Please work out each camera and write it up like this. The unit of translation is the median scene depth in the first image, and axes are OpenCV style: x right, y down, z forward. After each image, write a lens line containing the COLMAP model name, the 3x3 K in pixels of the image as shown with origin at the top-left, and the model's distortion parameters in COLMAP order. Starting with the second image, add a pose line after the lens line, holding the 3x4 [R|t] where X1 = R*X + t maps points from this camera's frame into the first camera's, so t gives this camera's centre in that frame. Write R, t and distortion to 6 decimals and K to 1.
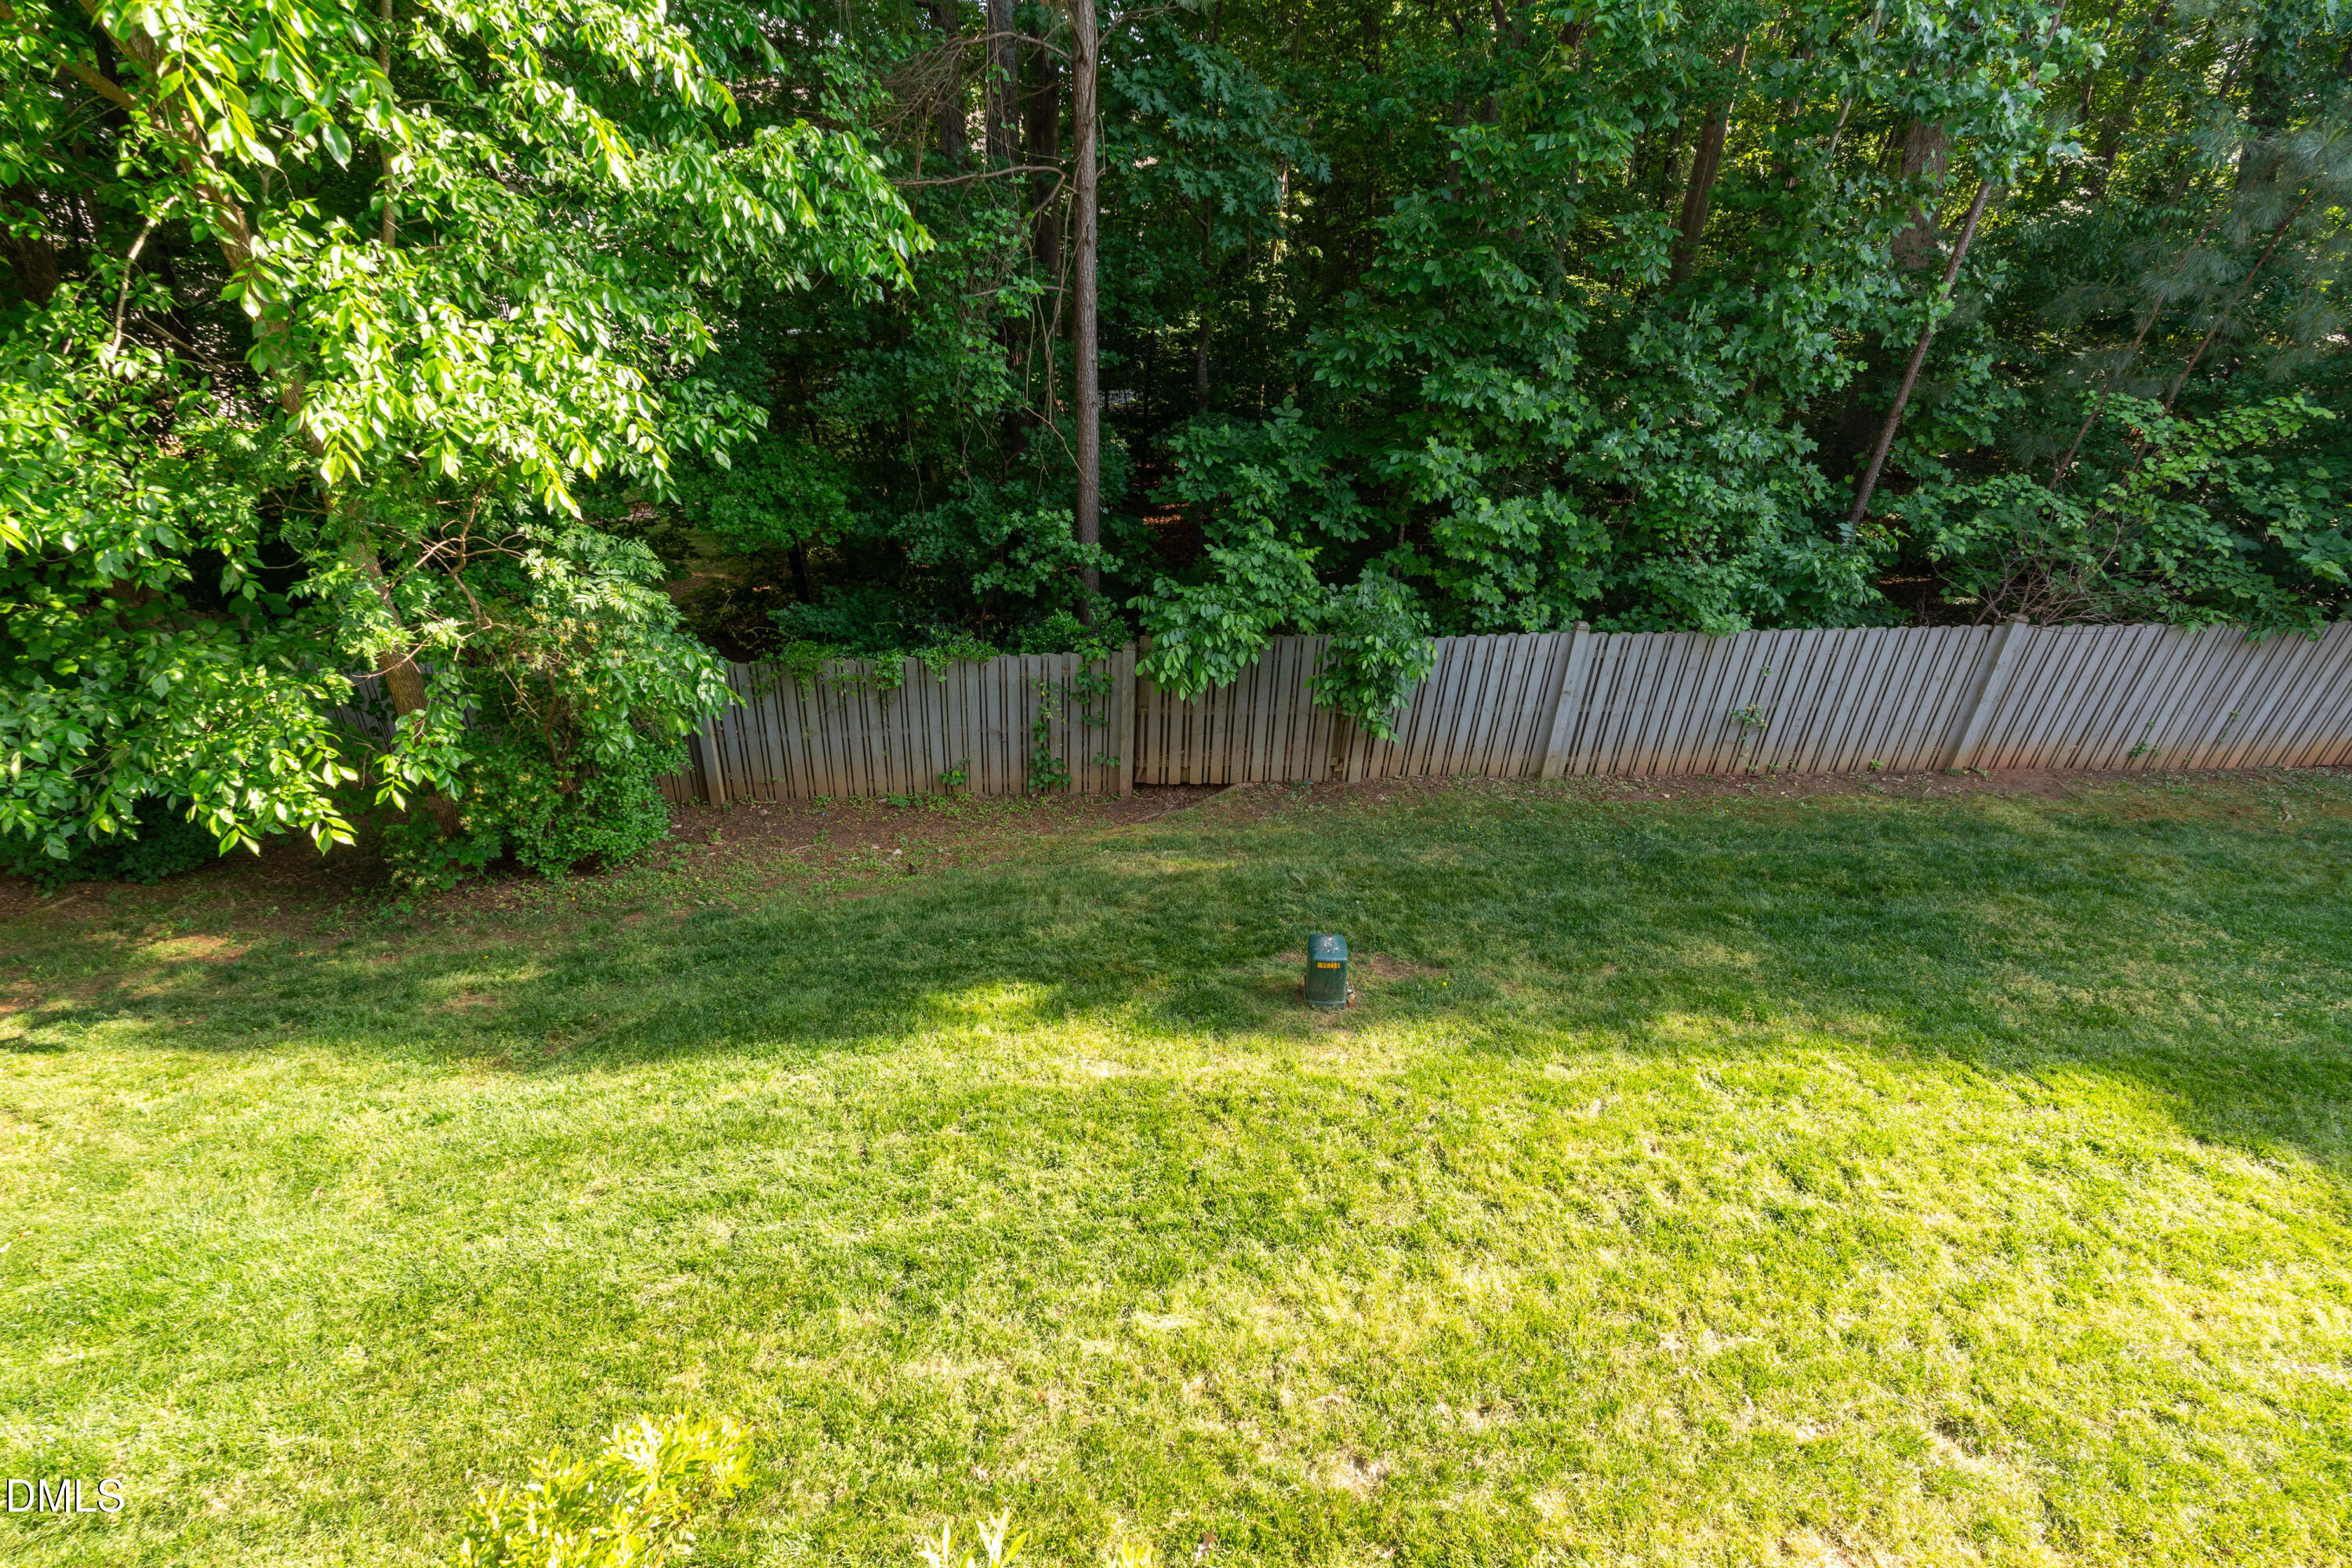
lens RADIAL K [[1055.9, 0, 1176.0], [0, 1055.9, 784.0], [0, 0, 1]] dist [-0.015564, -0.000119]
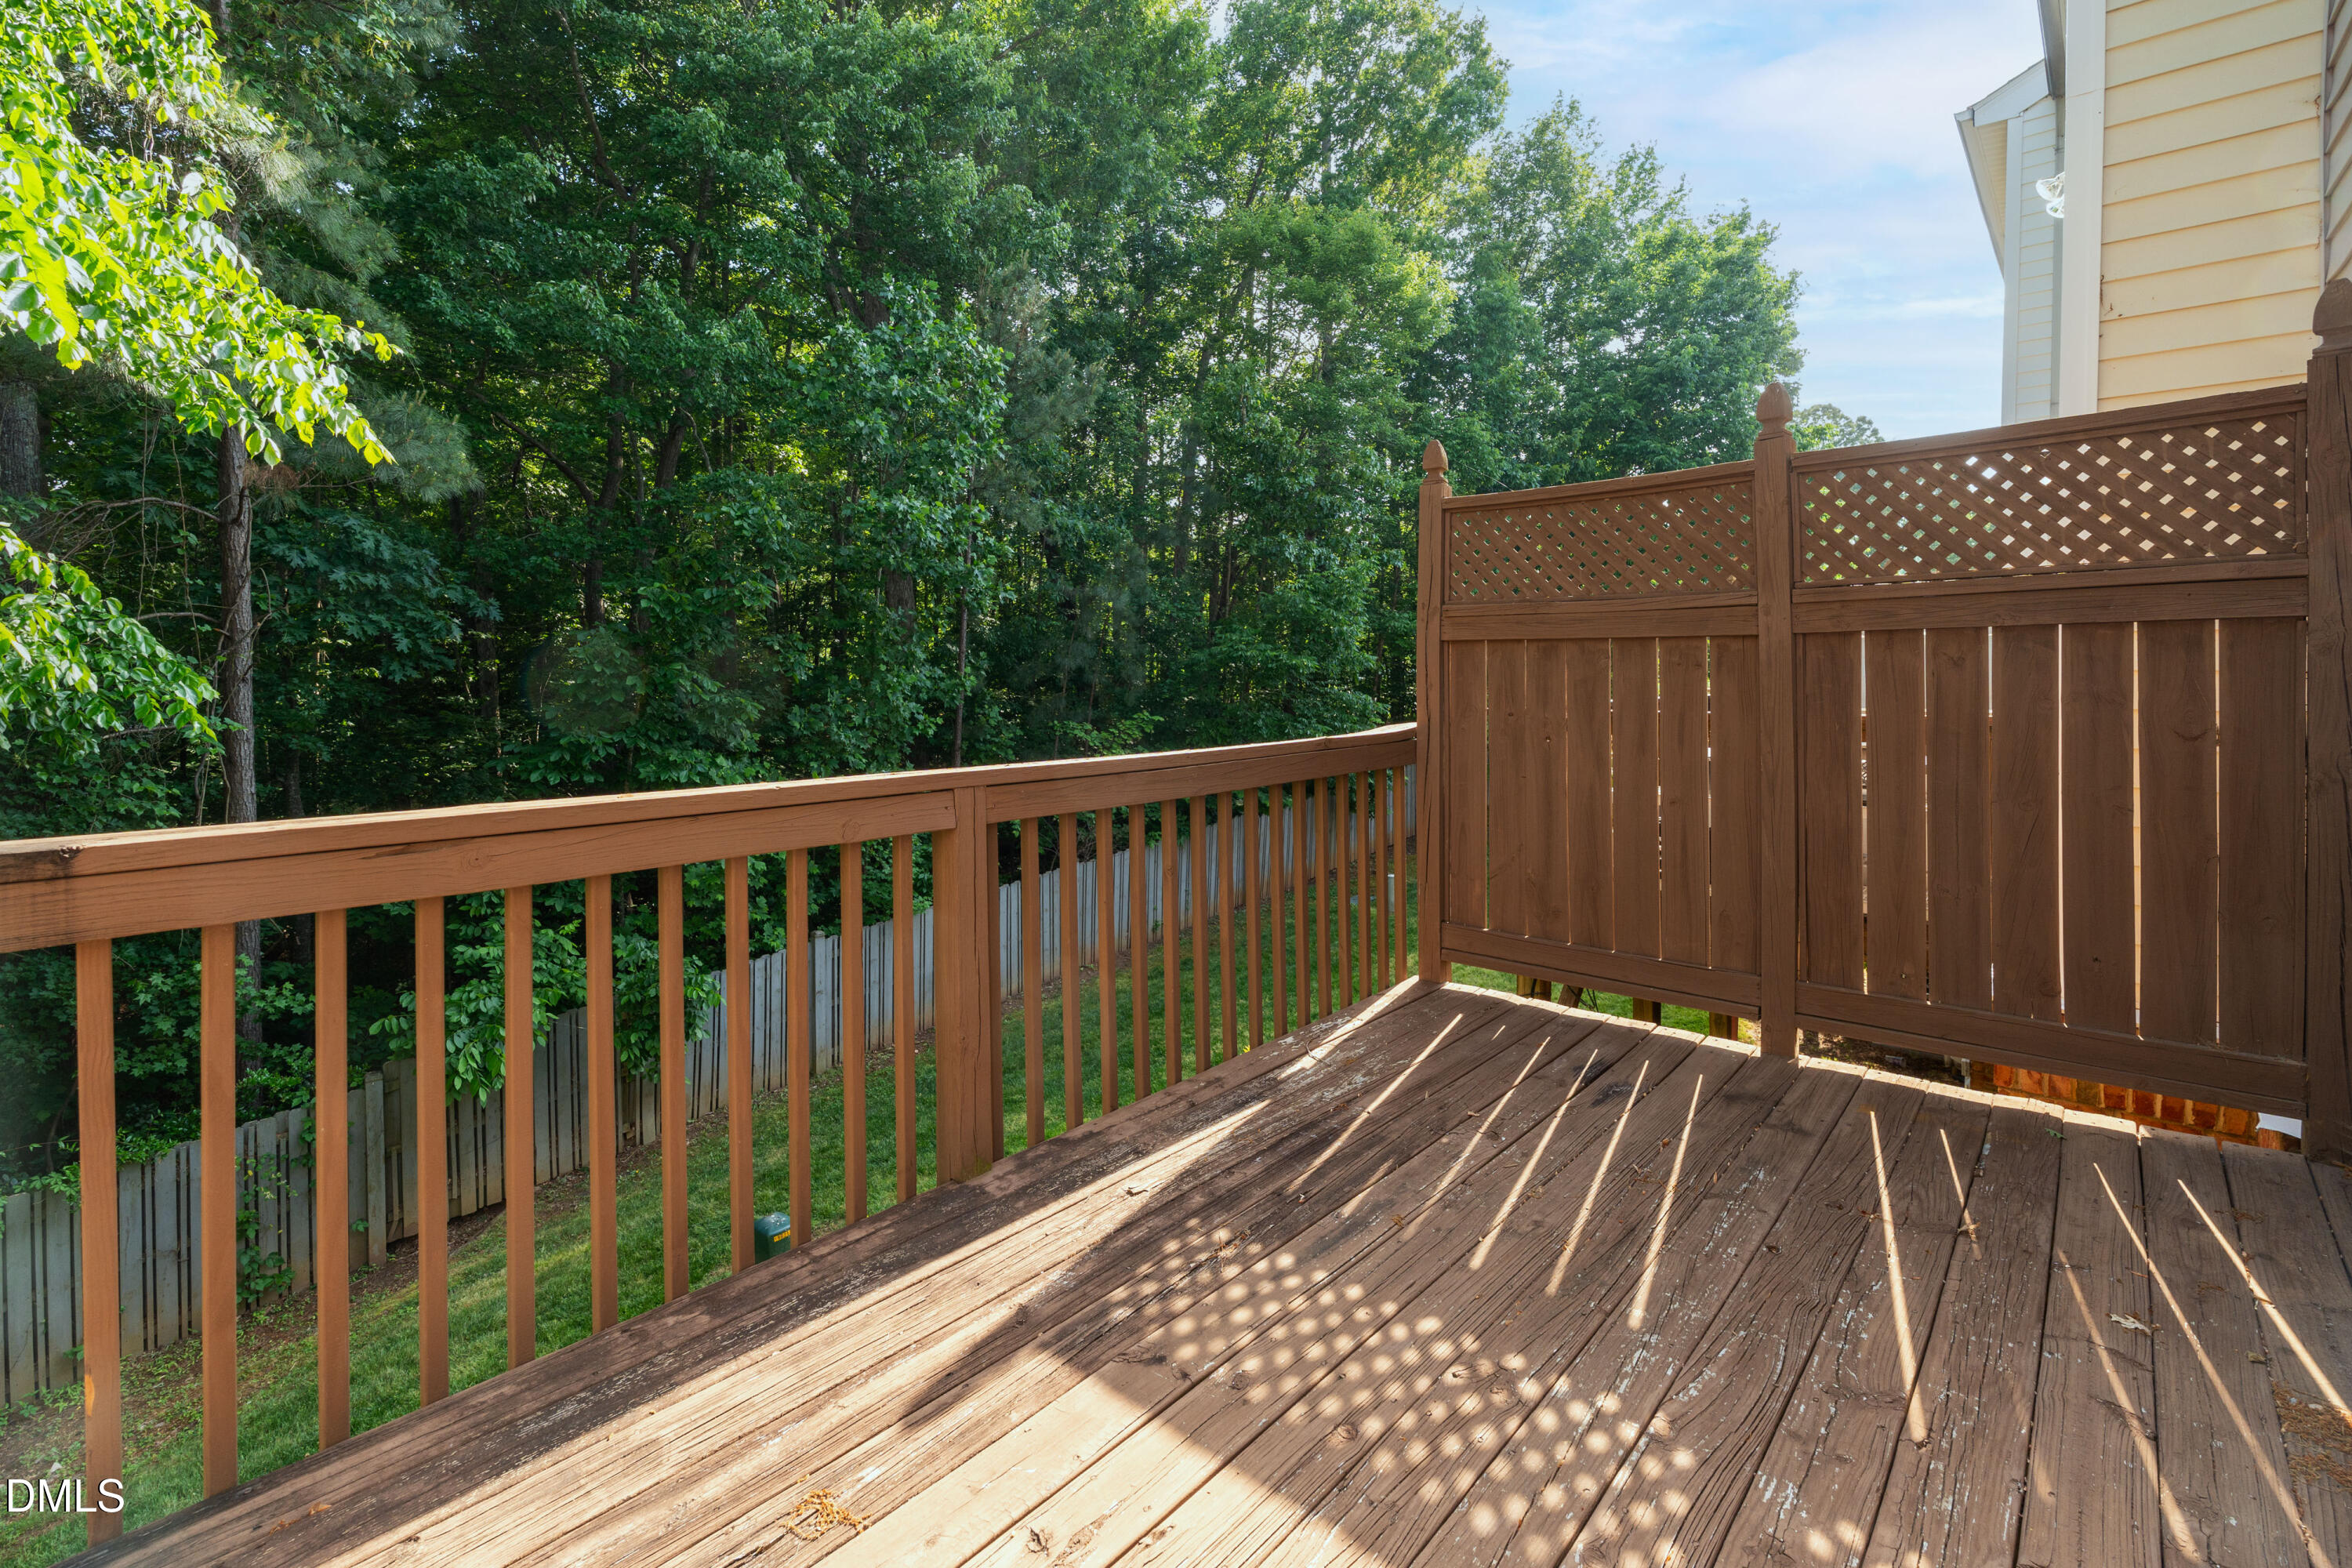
lens RADIAL K [[1075.8, 0, 1182.6], [0, 1075.8, 681.4], [0, 0, 1]] dist [-0.003265, -0.000100]
pose [[0.648909, -0.066367, 0.757966, -0.366977], [0.382728, 0.889455, -0.249780, 0.084854], [-0.657599, 0.452179, 0.602576, -0.224924]]
